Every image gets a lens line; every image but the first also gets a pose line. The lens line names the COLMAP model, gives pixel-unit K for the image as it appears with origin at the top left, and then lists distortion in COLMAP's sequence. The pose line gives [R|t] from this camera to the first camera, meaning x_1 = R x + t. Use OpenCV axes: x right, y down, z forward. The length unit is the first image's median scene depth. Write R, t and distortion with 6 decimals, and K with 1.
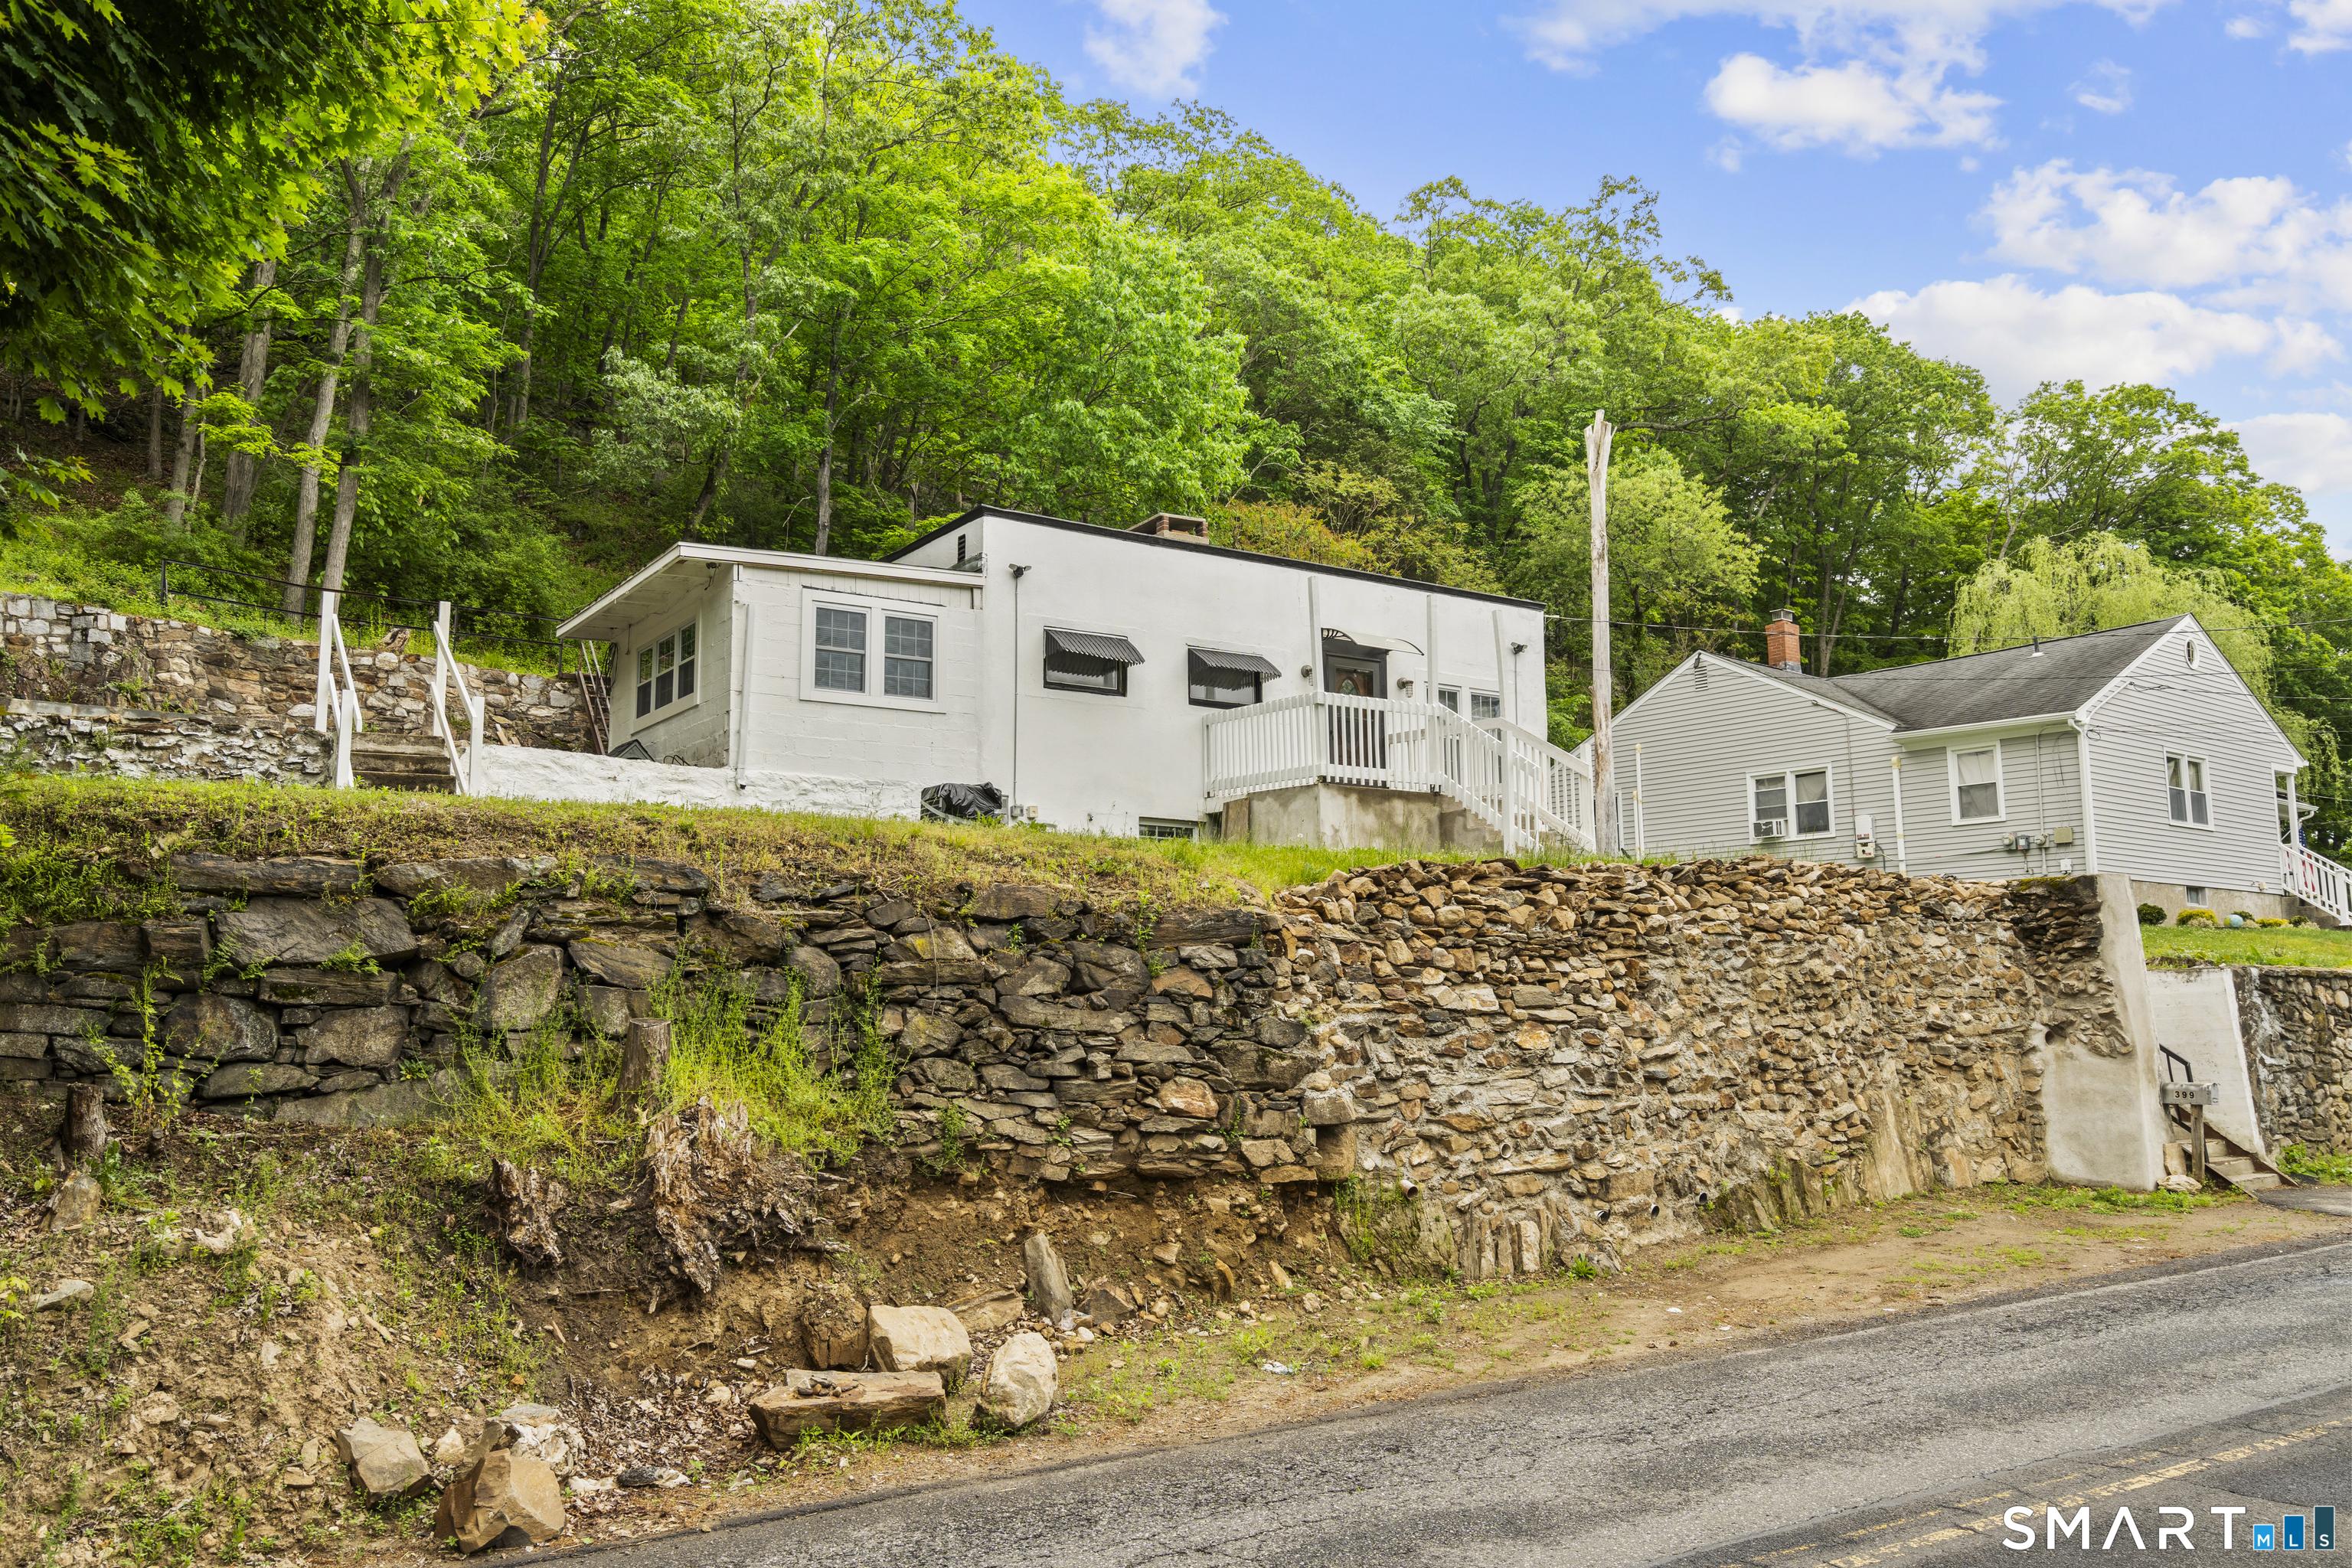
lens RADIAL K [[1783.0, 0, 1163.9], [0, 1783.0, 779.3], [0, 0, 1]] dist [0.009358, -0.006042]
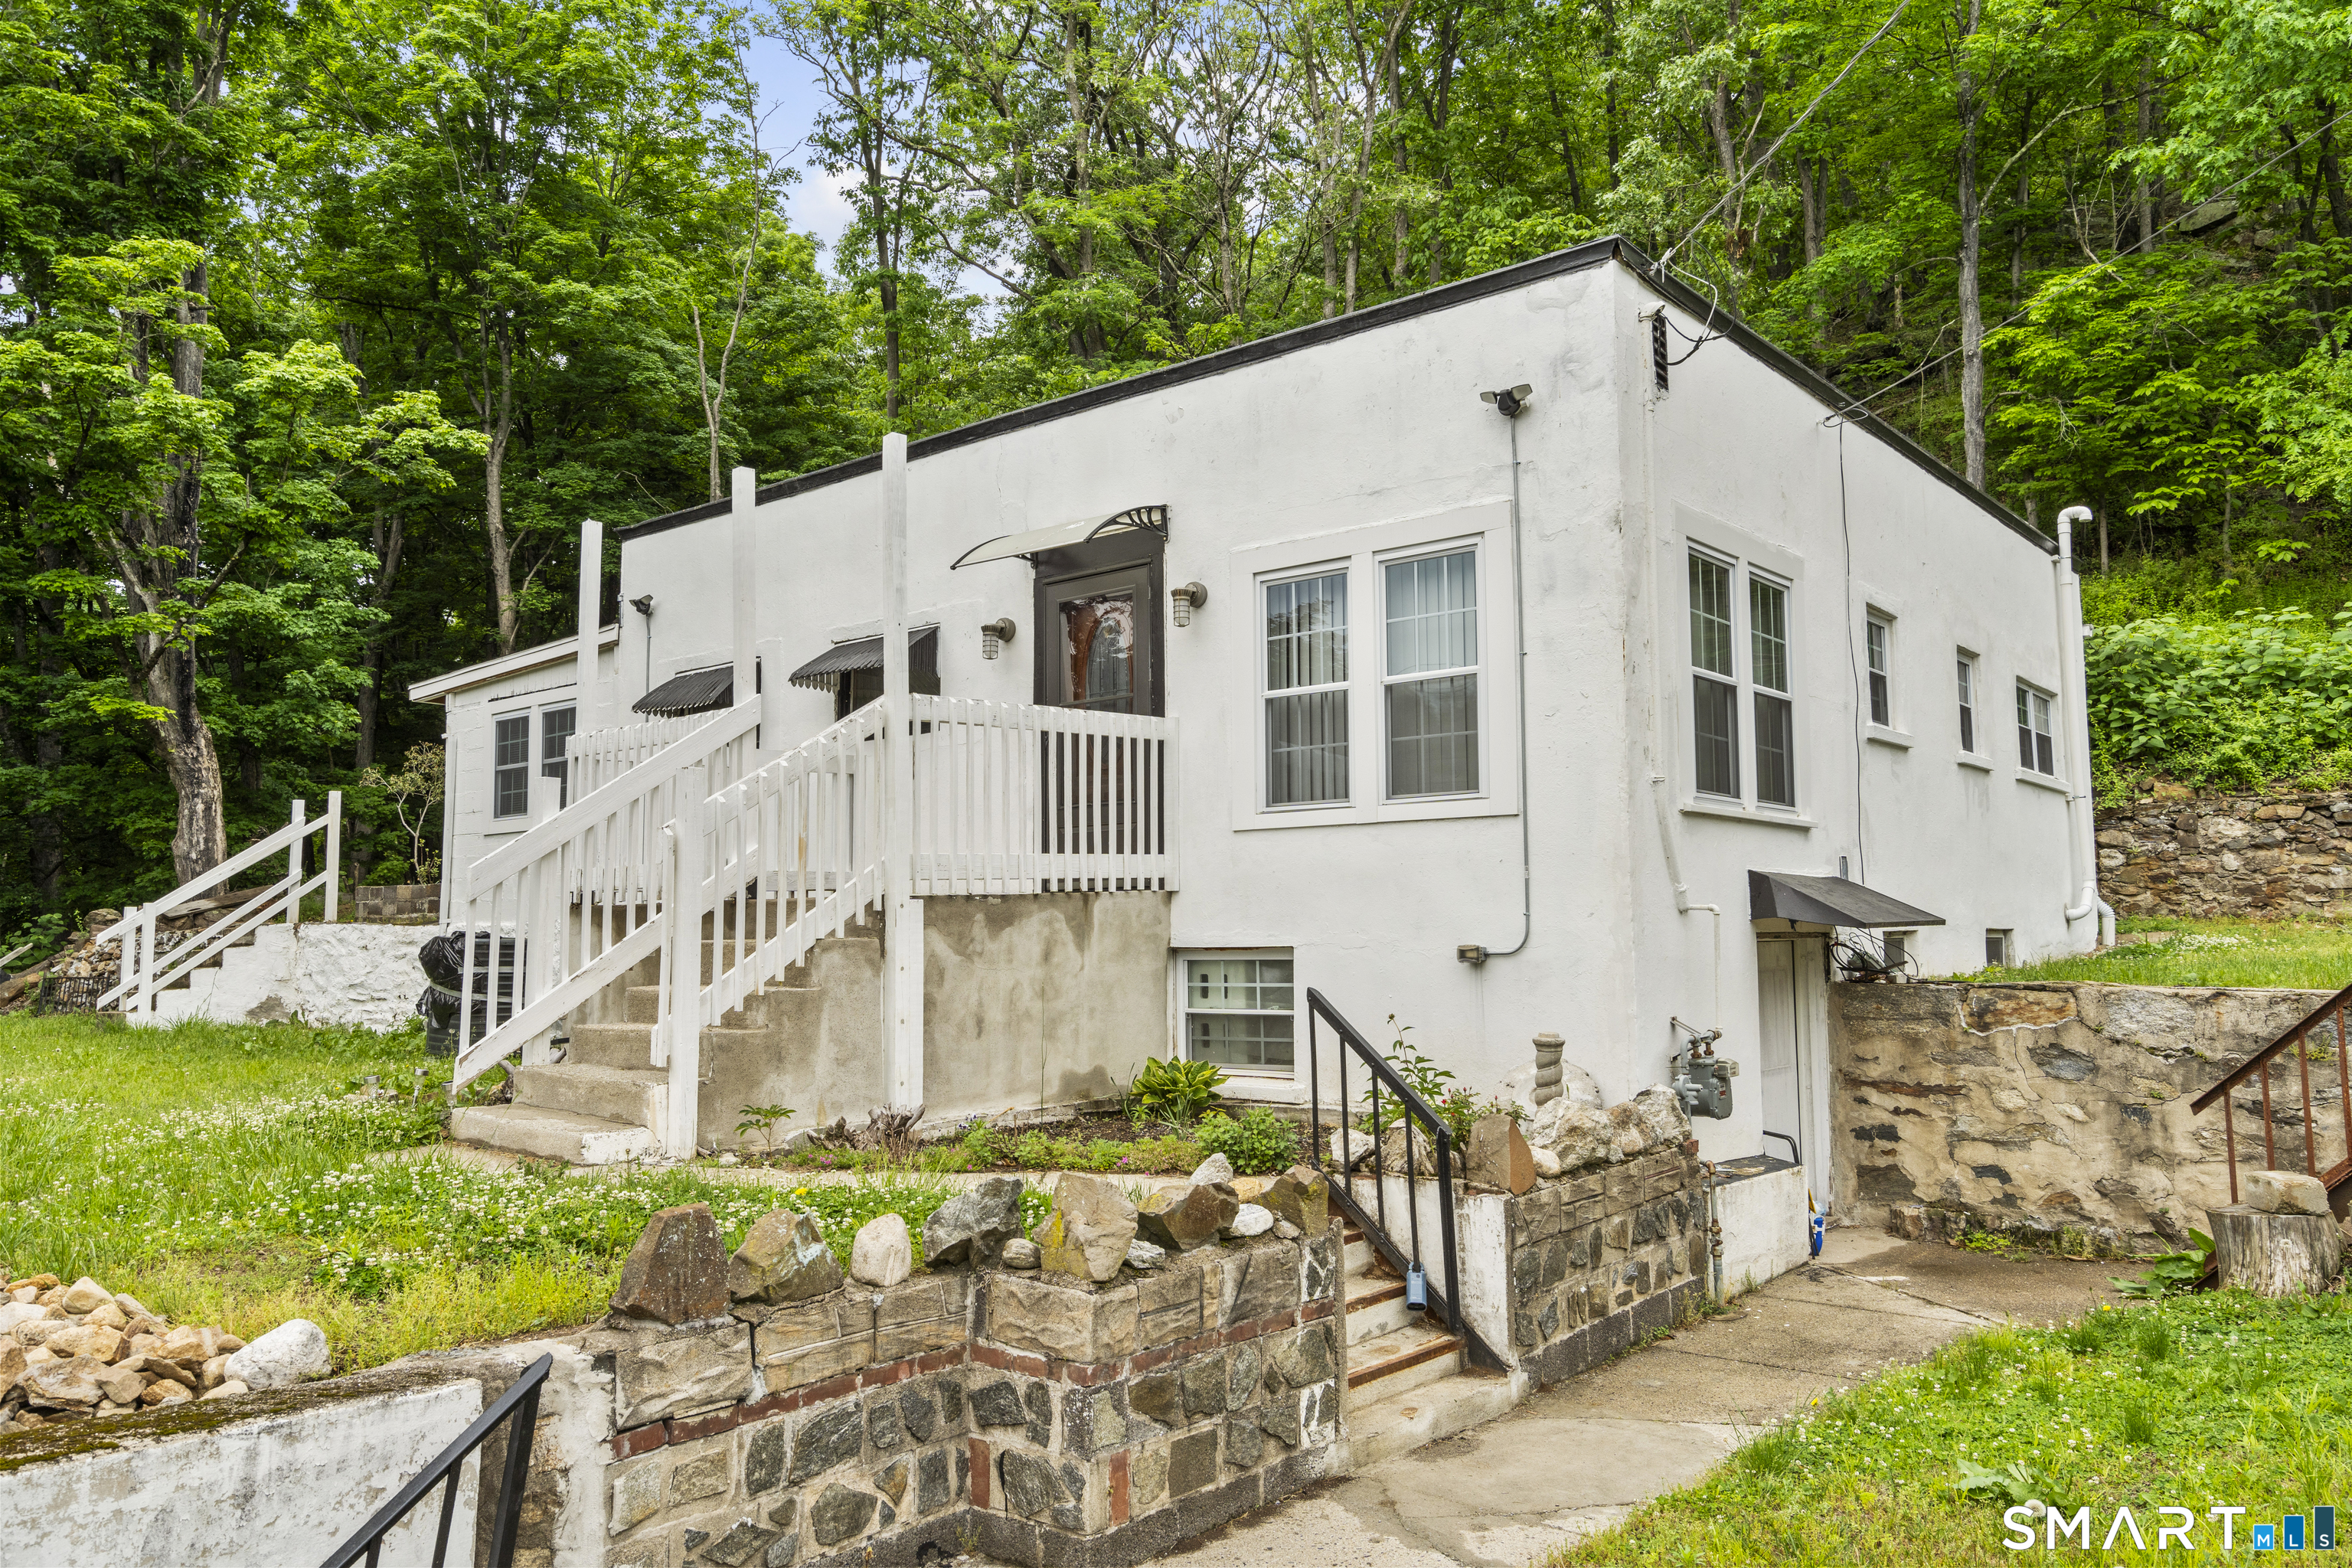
lens RADIAL K [[1699.9, 0, 1172.4], [0, 1699.9, 784.2], [0, 0, 1]] dist [0.023227, -0.022166]
pose [[0.276507, -0.088449, -0.956933, 0.649864], [0.134776, 0.989483, -0.052514, 0.017860], [0.951514, -0.114451, 0.285520, 1.054006]]
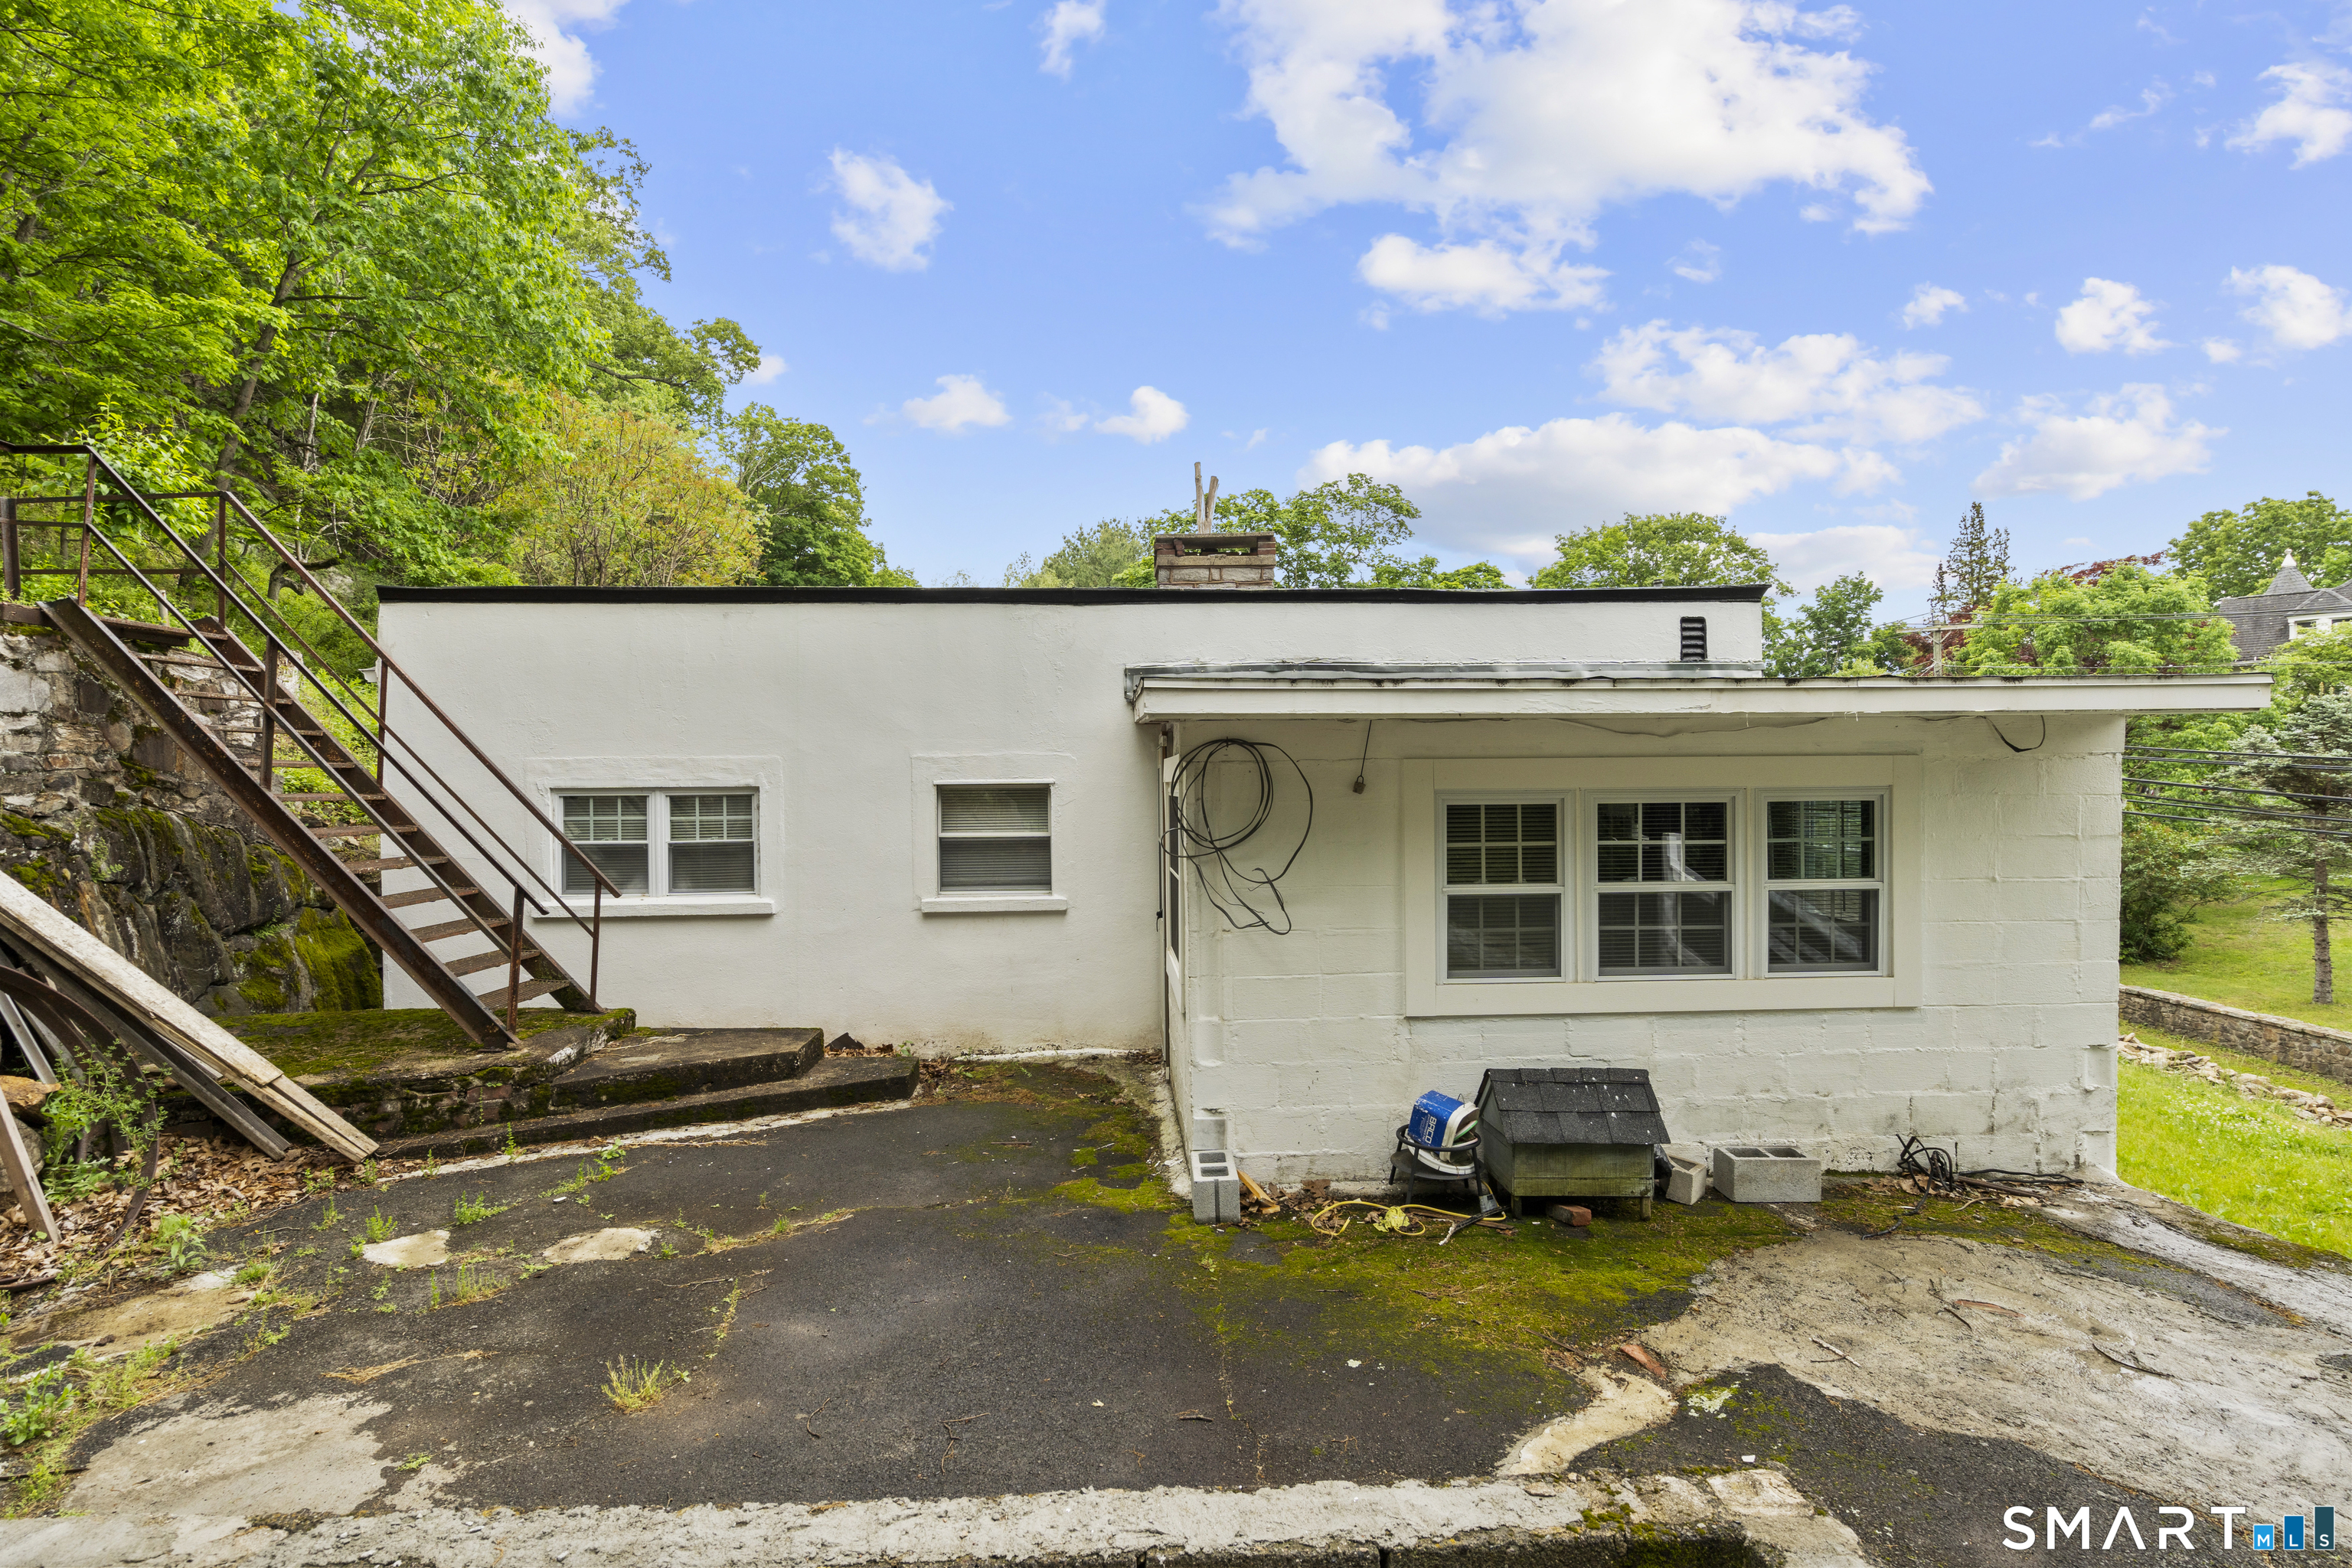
lens RADIAL K [[1134.7, 0, 1176.0], [0, 1134.7, 784.0], [0, 0, 1]] dist [0.000102, 0.000143]
pose [[0.511157, -0.004512, 0.859476, -0.581609], [-0.109987, 0.991421, 0.070617, -0.093772], [-0.852421, -0.130628, 0.506275, 1.013864]]
